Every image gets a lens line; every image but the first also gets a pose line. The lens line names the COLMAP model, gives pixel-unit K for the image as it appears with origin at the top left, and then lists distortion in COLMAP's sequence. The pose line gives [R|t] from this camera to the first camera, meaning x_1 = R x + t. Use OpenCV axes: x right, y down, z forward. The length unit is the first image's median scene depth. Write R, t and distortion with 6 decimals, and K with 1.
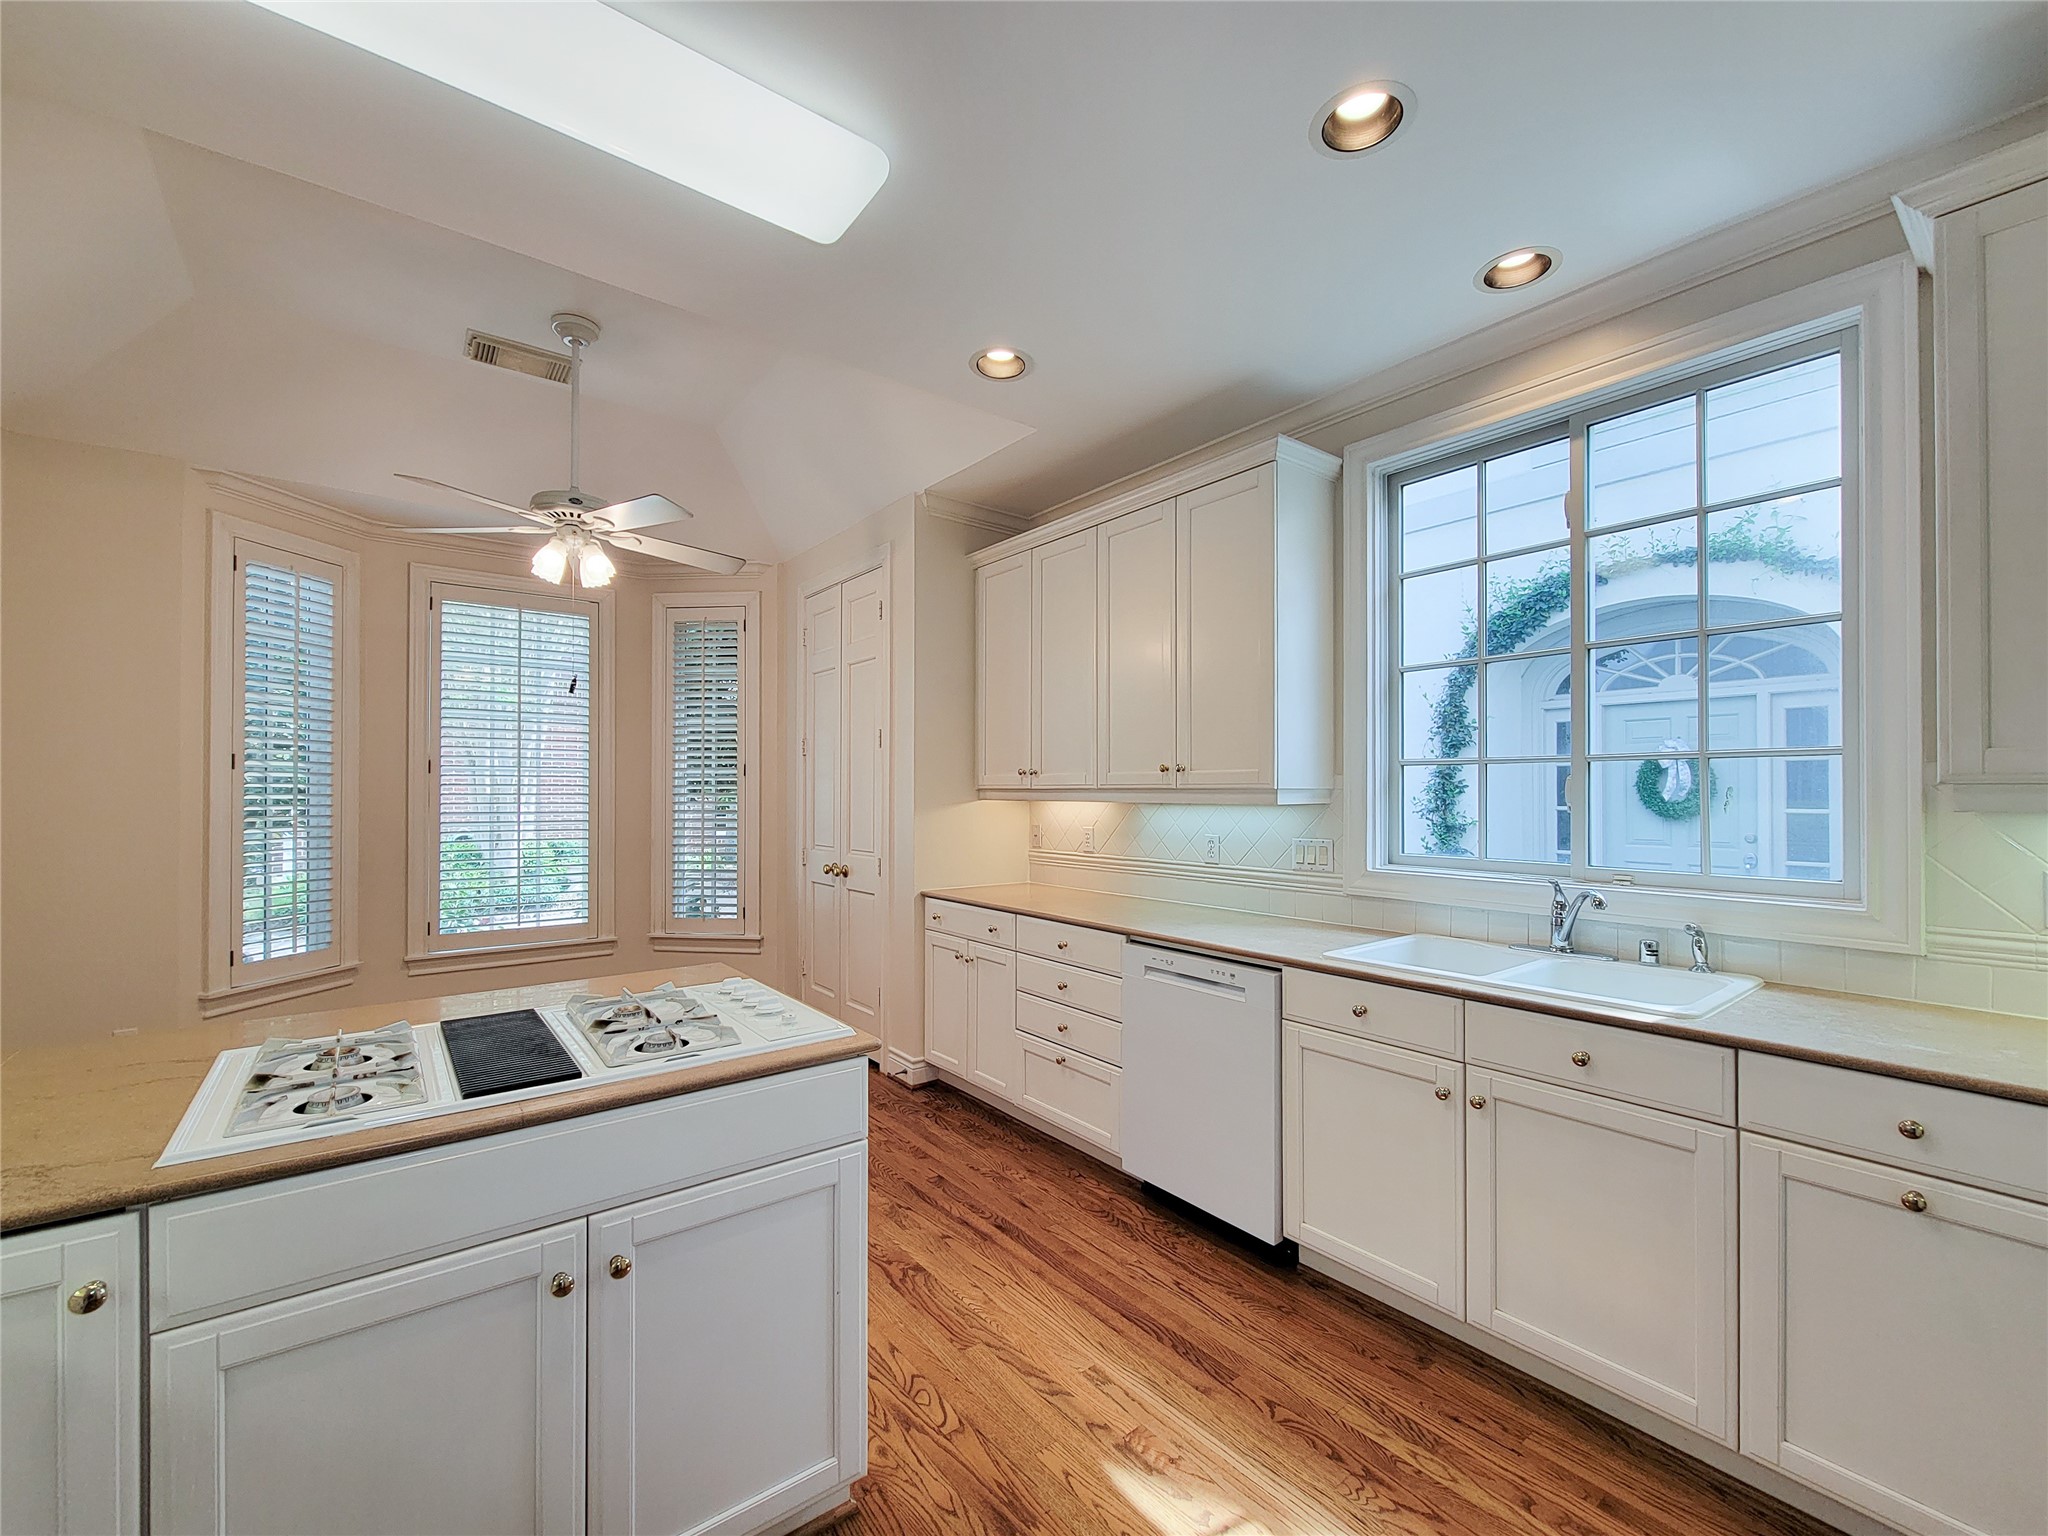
lens RADIAL K [[826.0, 0, 1015.9], [0, 826.0, 794.2], [0, 0, 1]] dist [0.005946, -0.006329]
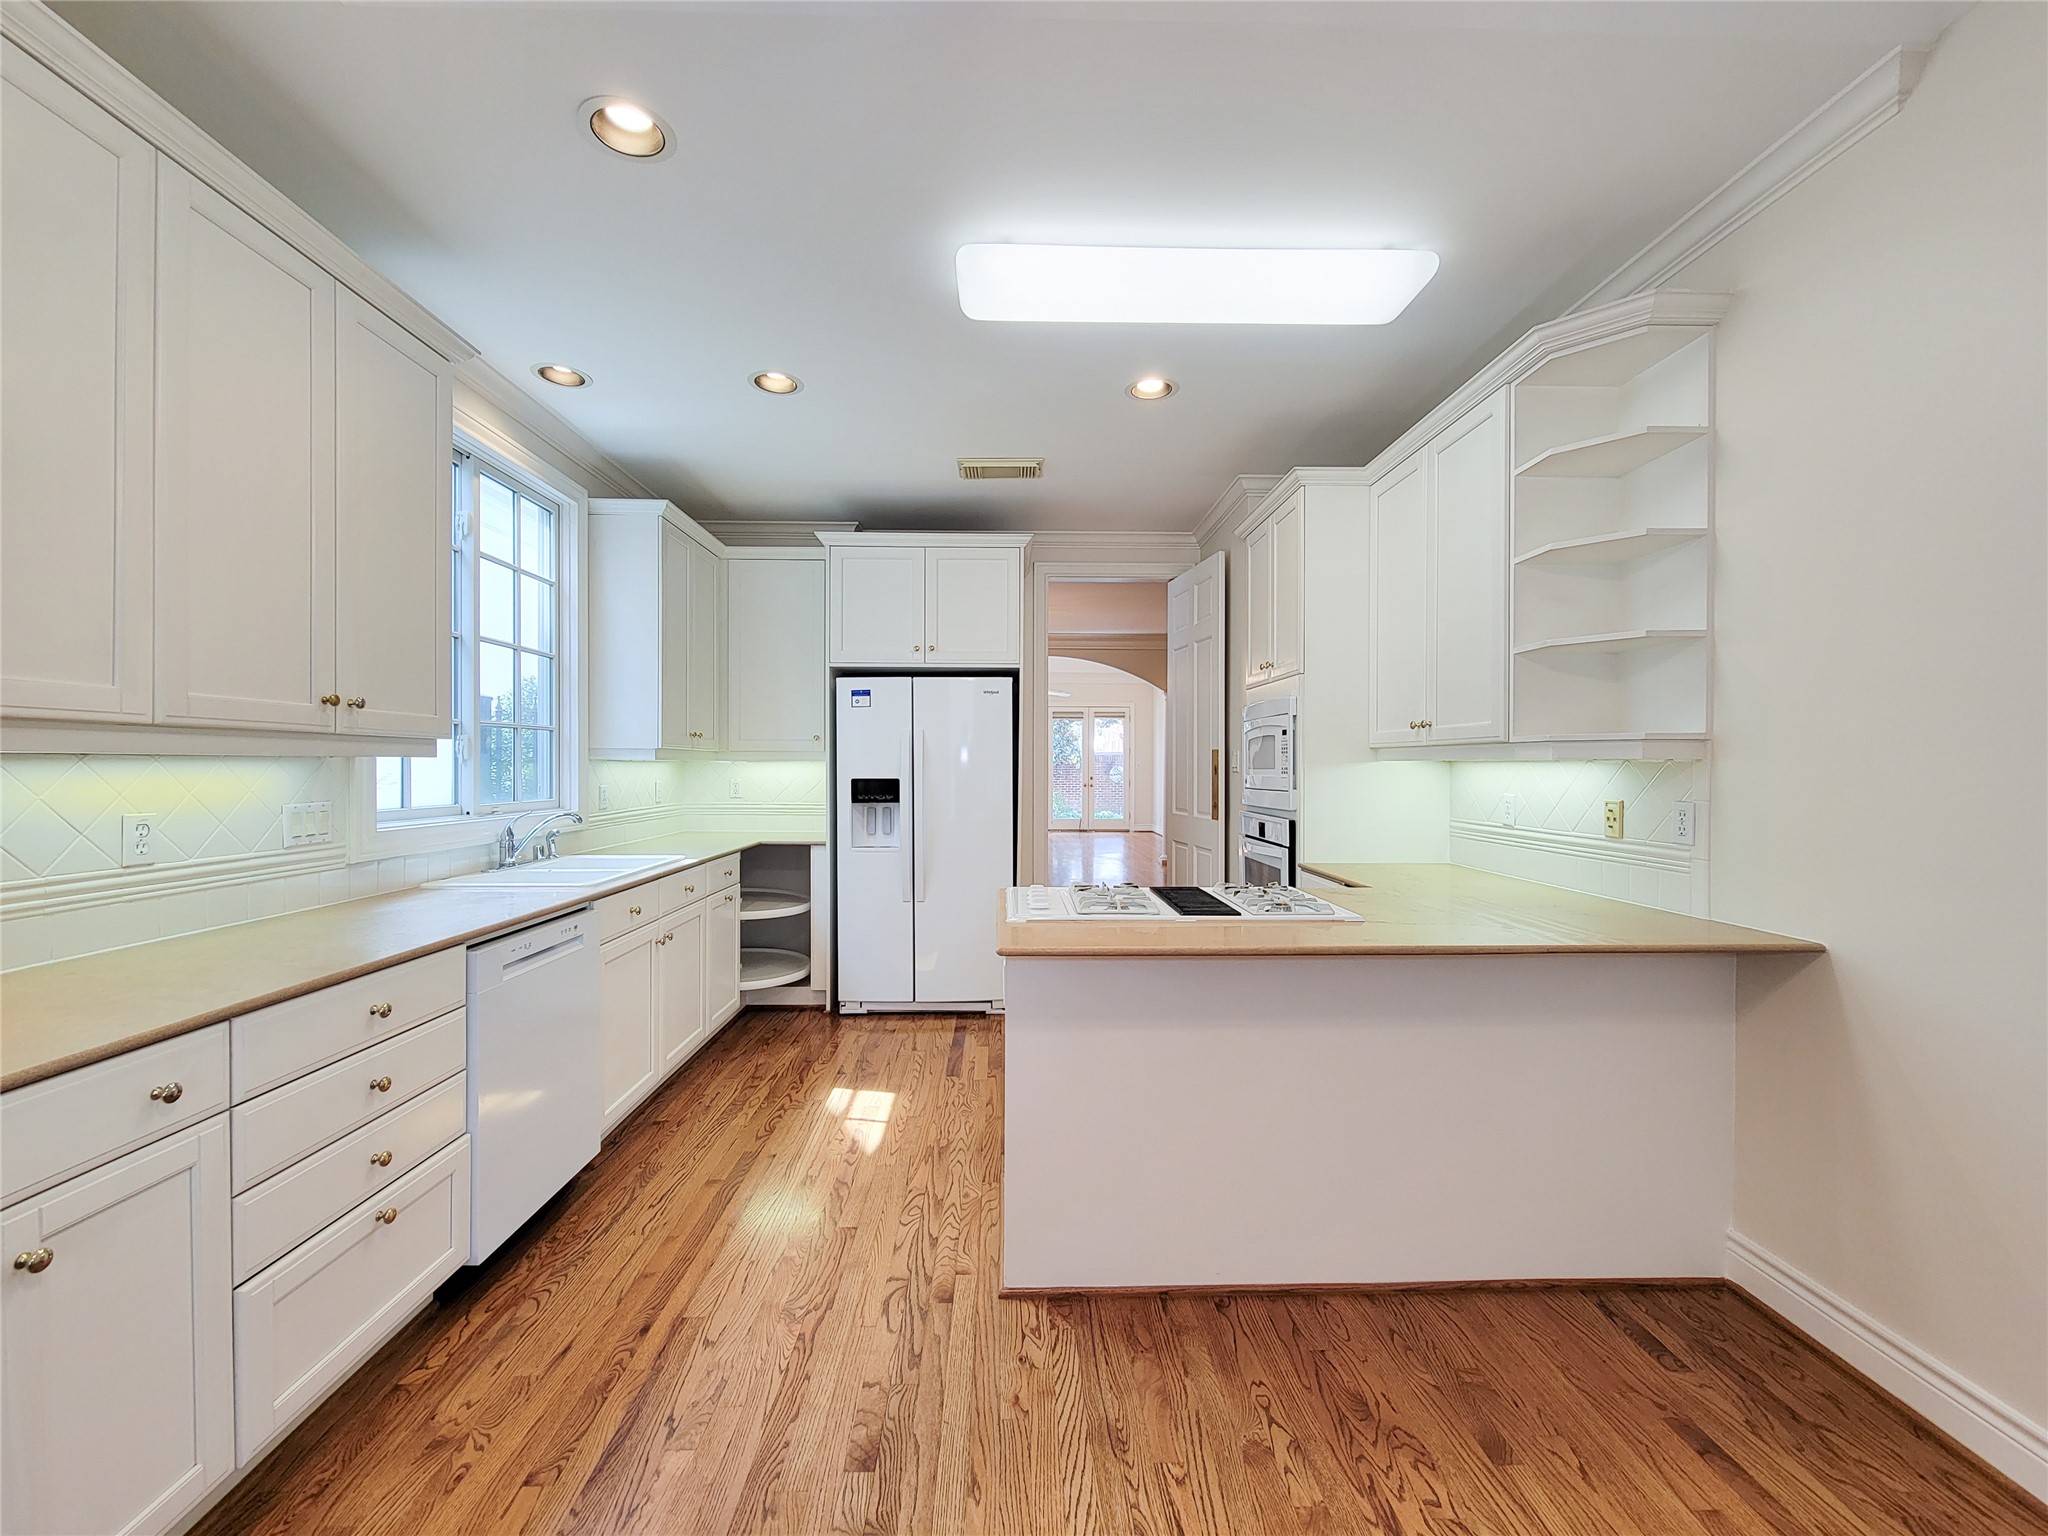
lens RADIAL K [[826.0, 0, 1015.9], [0, 826.0, 794.2], [0, 0, 1]] dist [0.005946, -0.006329]
pose [[-0.798698, -0.021951, 0.601332, -0.697541], [-0.000971, 0.999380, 0.035190, 0.019522], [-0.601732, 0.027522, -0.798224, 1.338267]]
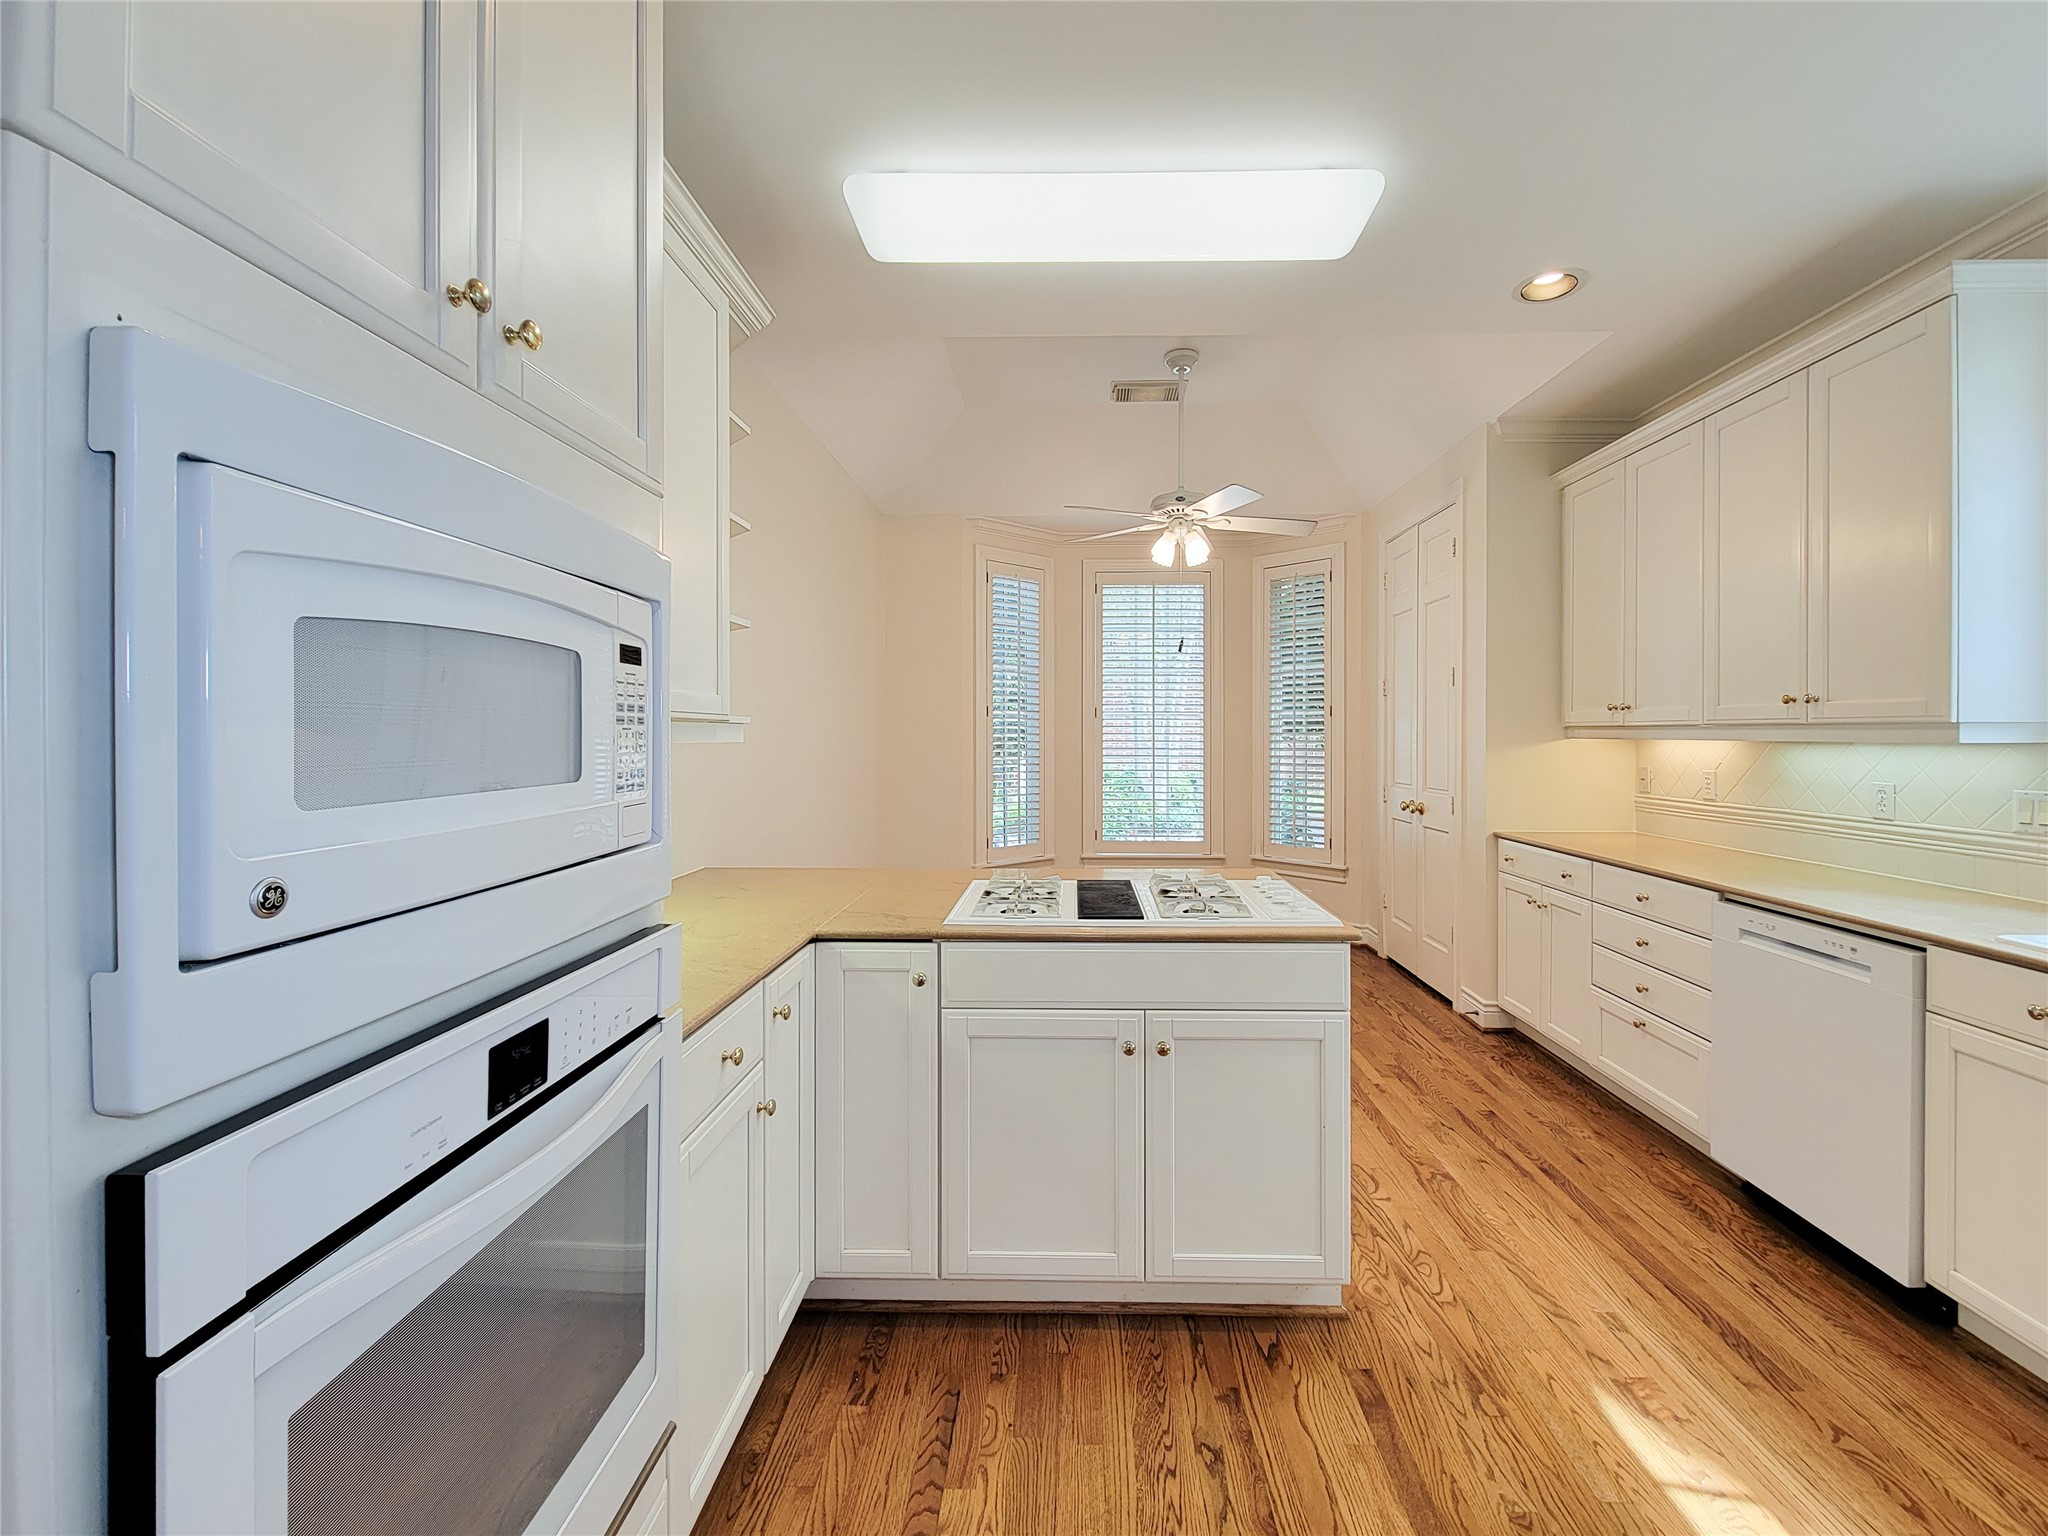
lens RADIAL K [[835.4, 0, 1041.4], [0, 835.4, 782.4], [0, 0, 1]] dist [-0.000160, -0.001309]
pose [[0.763039, 0.036489, -0.645322, 0.143615], [-0.000574, 0.998443, 0.055777, 0.005394], [0.646352, -0.042190, 0.761872, -0.124391]]
